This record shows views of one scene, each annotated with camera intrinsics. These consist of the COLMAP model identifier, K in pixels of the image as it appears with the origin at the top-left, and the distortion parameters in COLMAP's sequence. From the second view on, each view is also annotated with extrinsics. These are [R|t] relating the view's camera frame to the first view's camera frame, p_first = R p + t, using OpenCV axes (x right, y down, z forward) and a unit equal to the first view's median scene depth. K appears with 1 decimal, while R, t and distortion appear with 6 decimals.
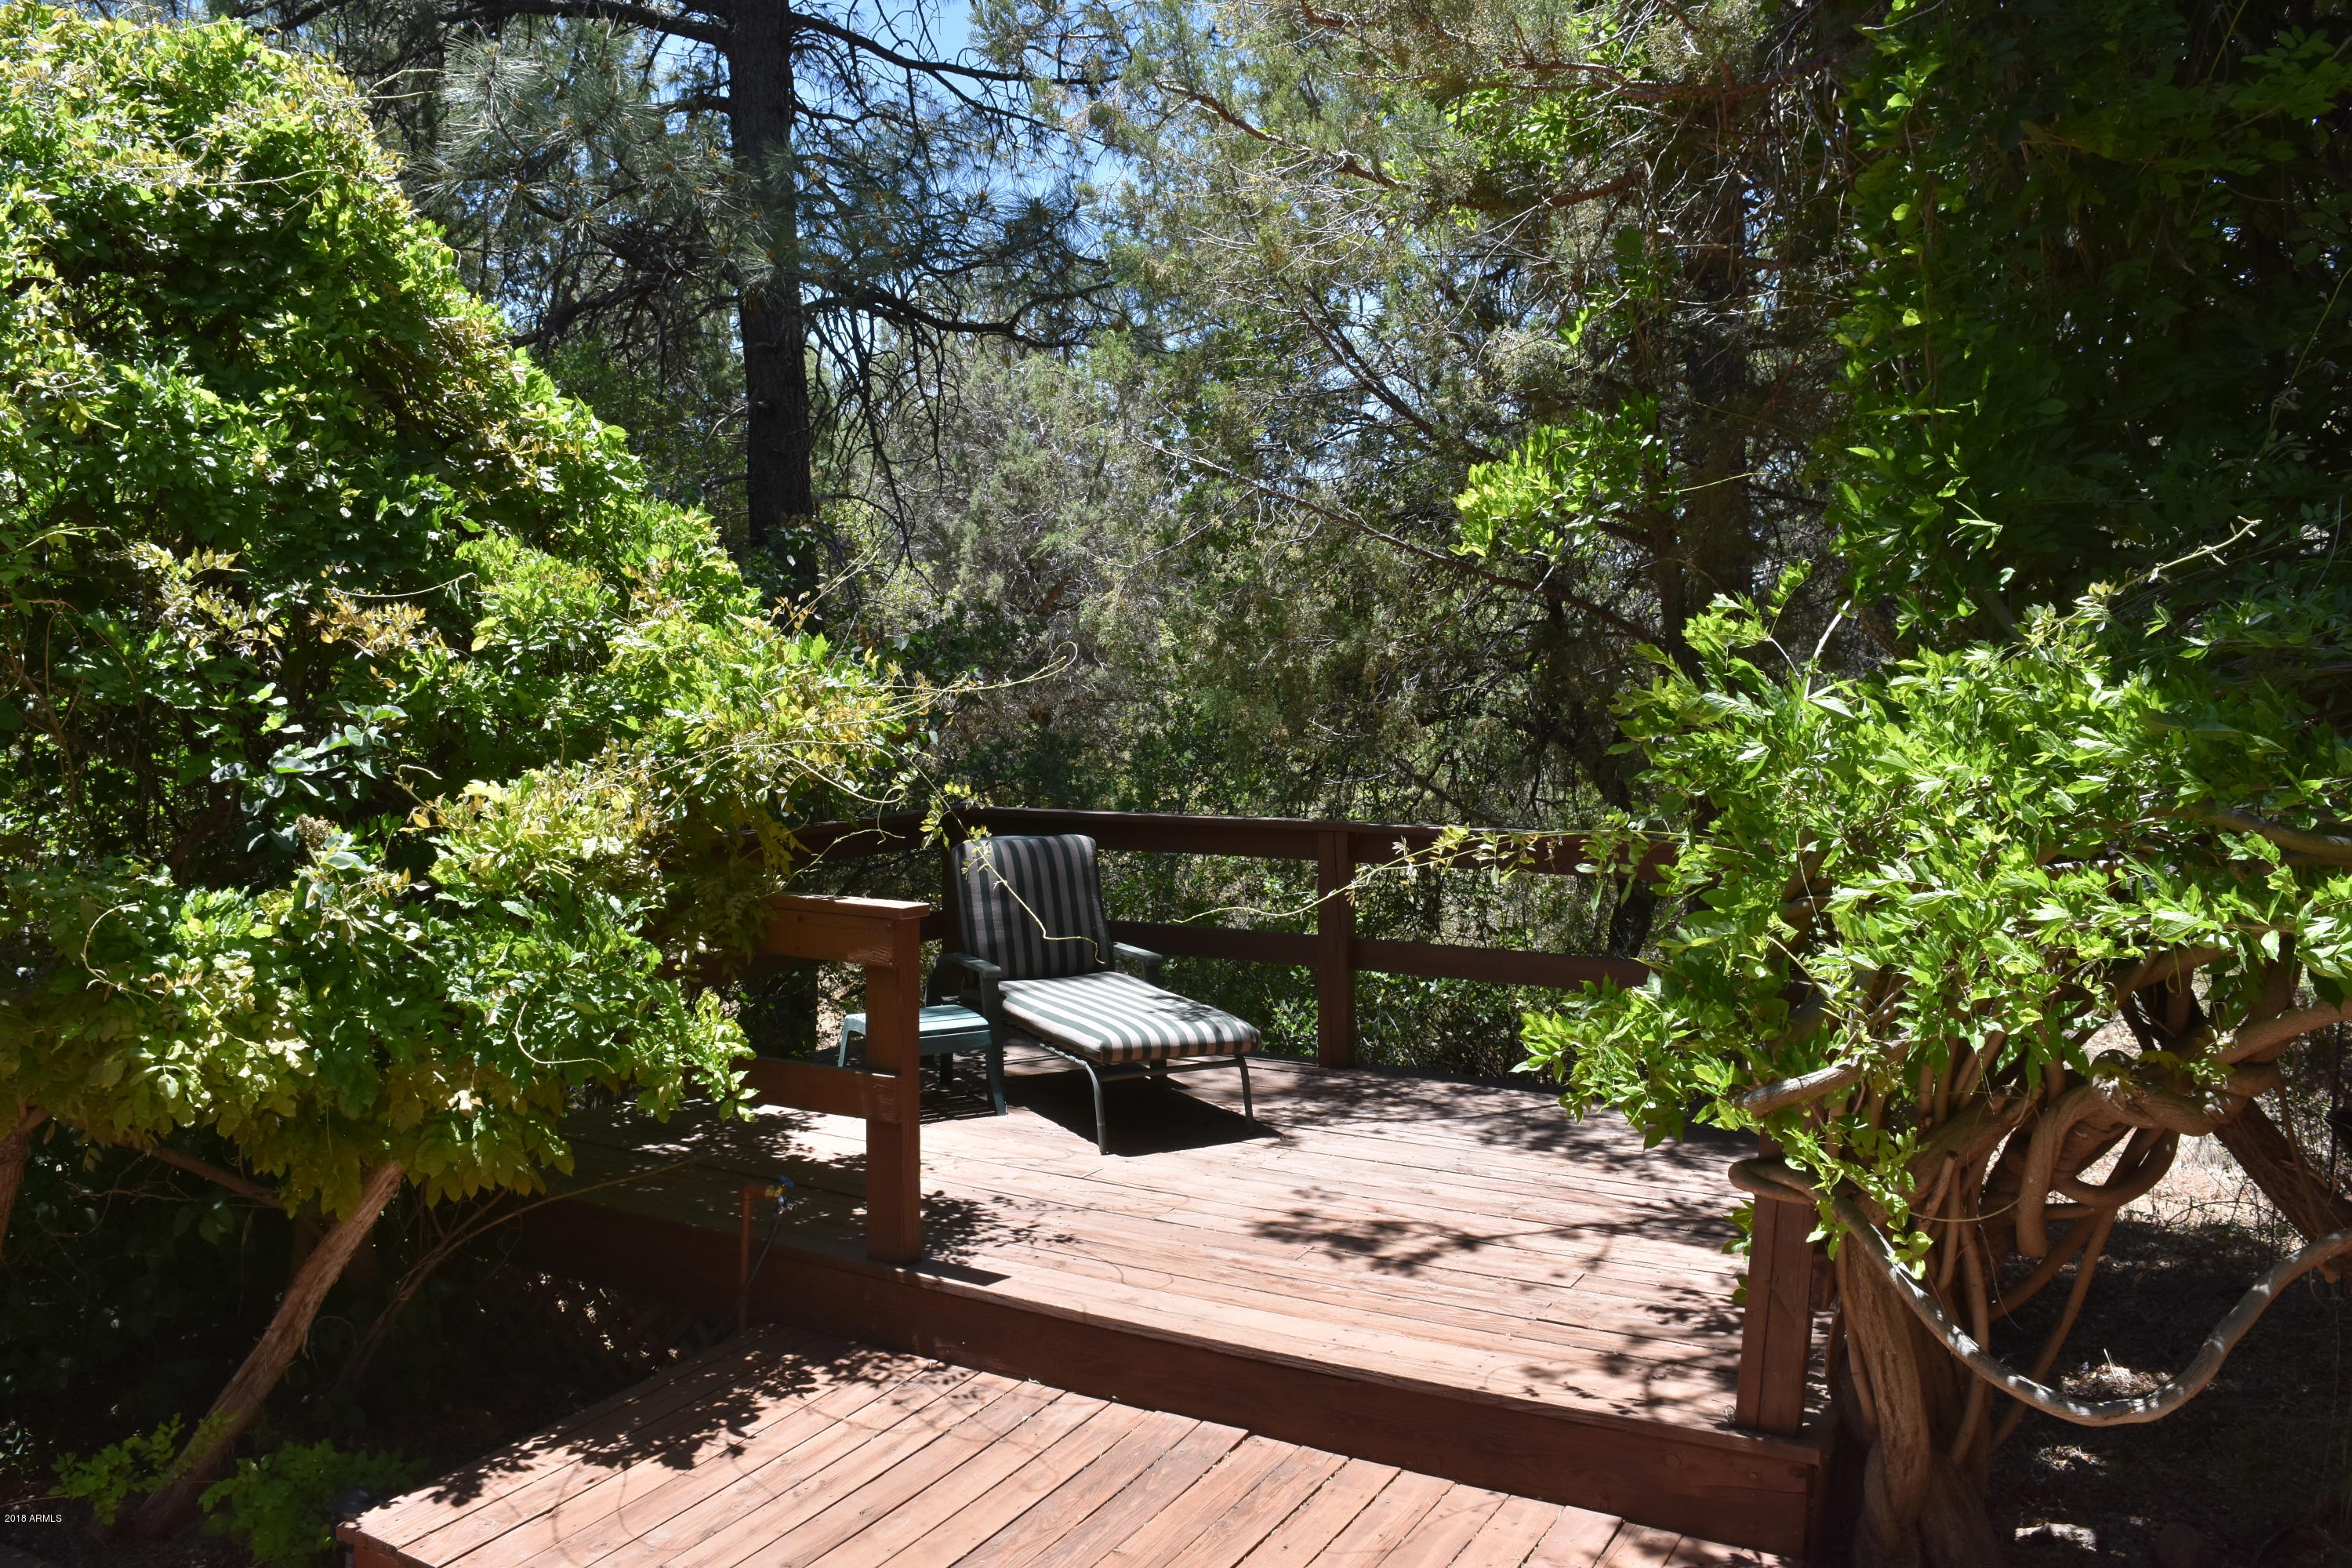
lens RADIAL K [[1846.5, 0, 1173.8], [0, 1846.5, 776.2], [0, 0, 1]] dist [-0.099086, 0.026150]
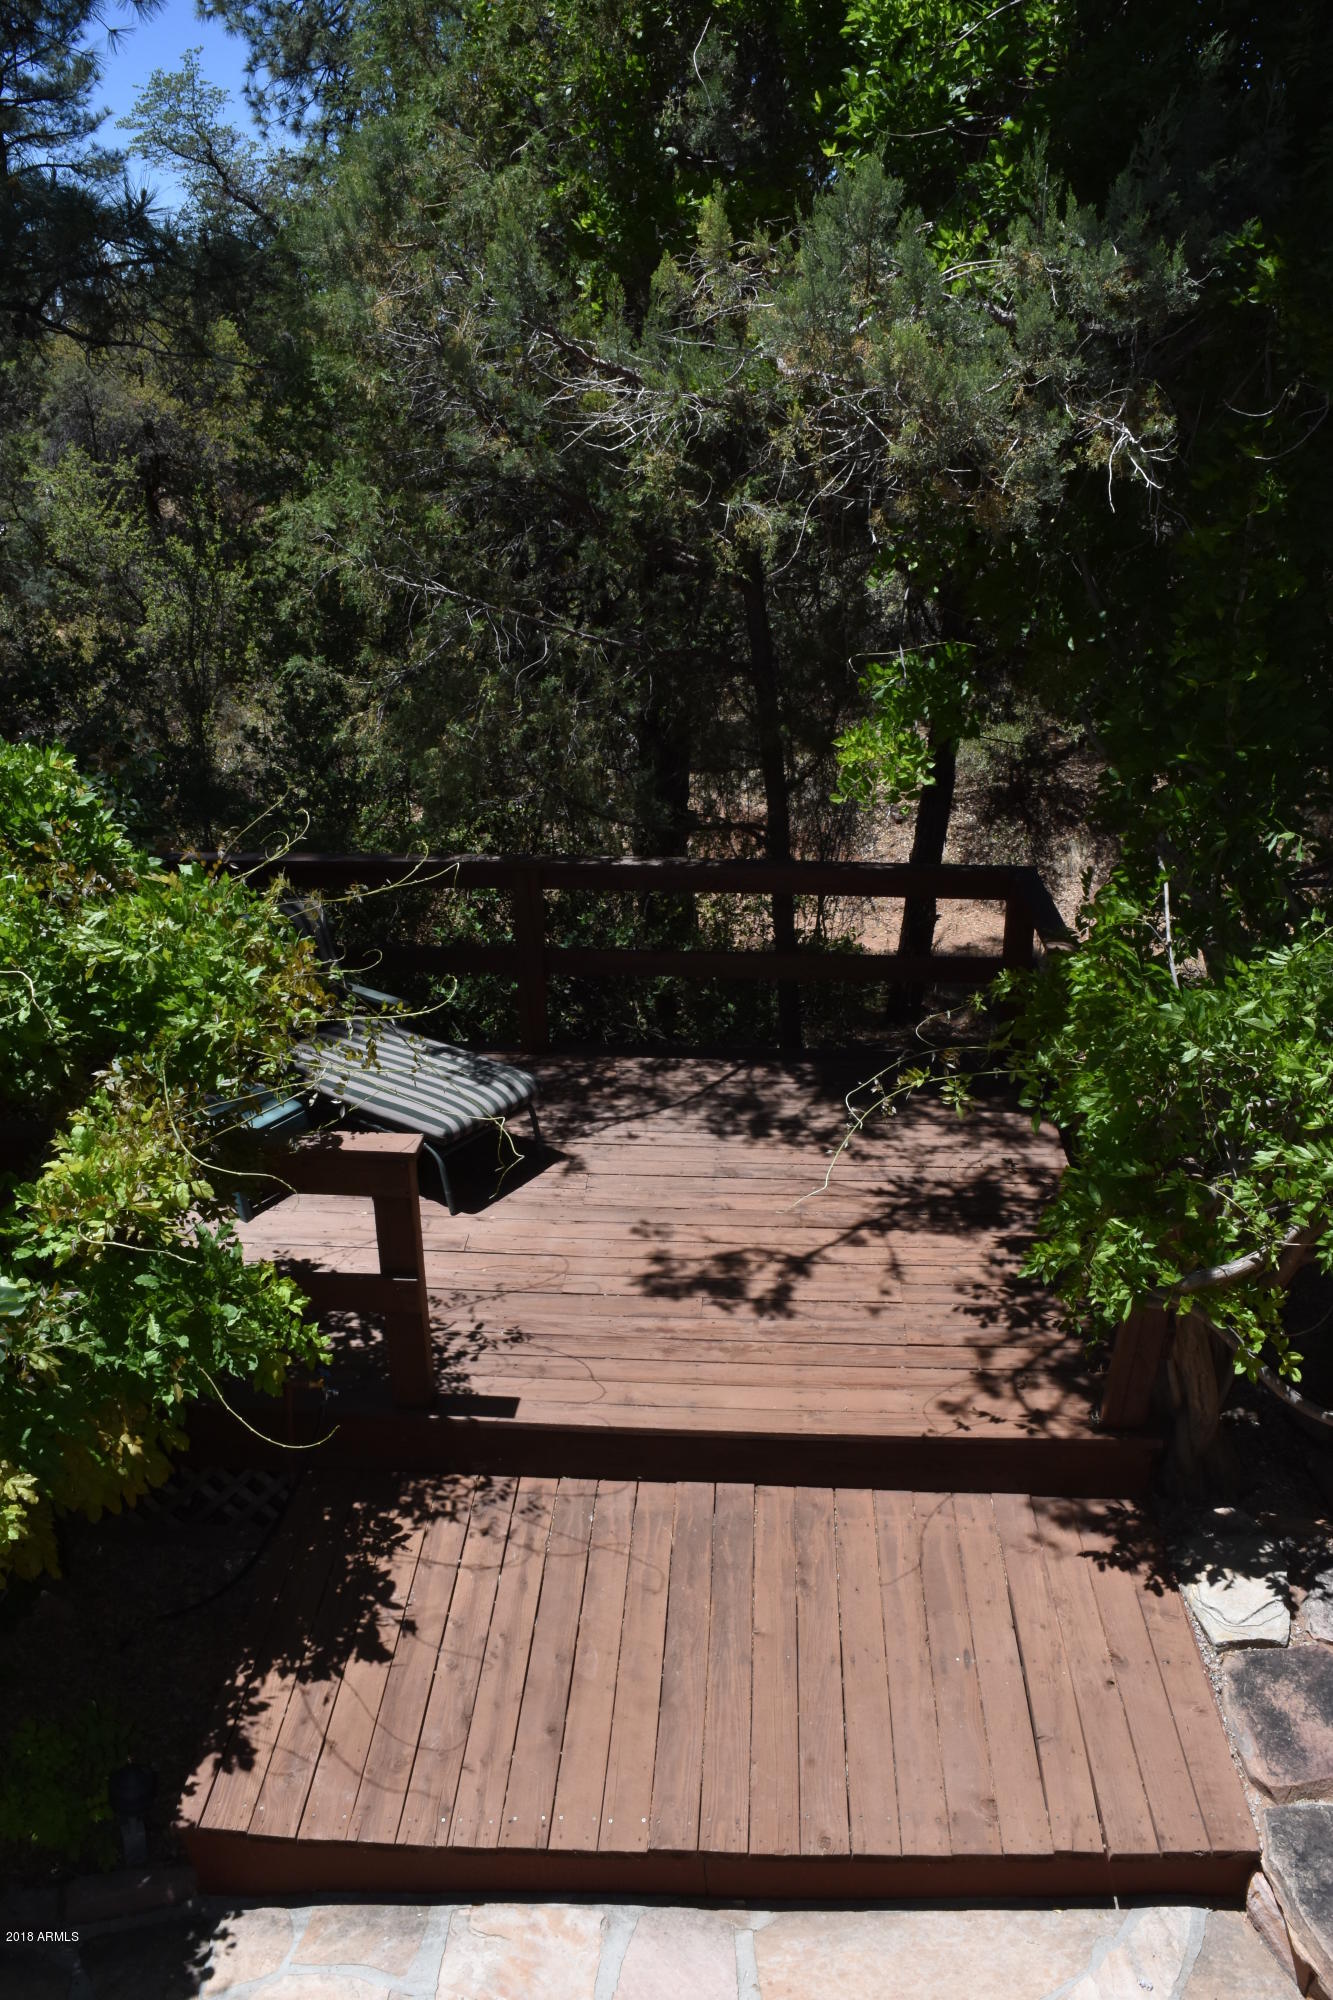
lens RADIAL K [[1576.4, 0, 649.9], [0, 1576.4, 1001.4], [0, 0, 1]] dist [-0.083209, 0.009592]
pose [[0.900416, -0.177176, 0.397316, -0.392144], [0.035341, 0.940079, 0.339120, -0.351826], [-0.433592, -0.291308, 0.852724, 0.116900]]
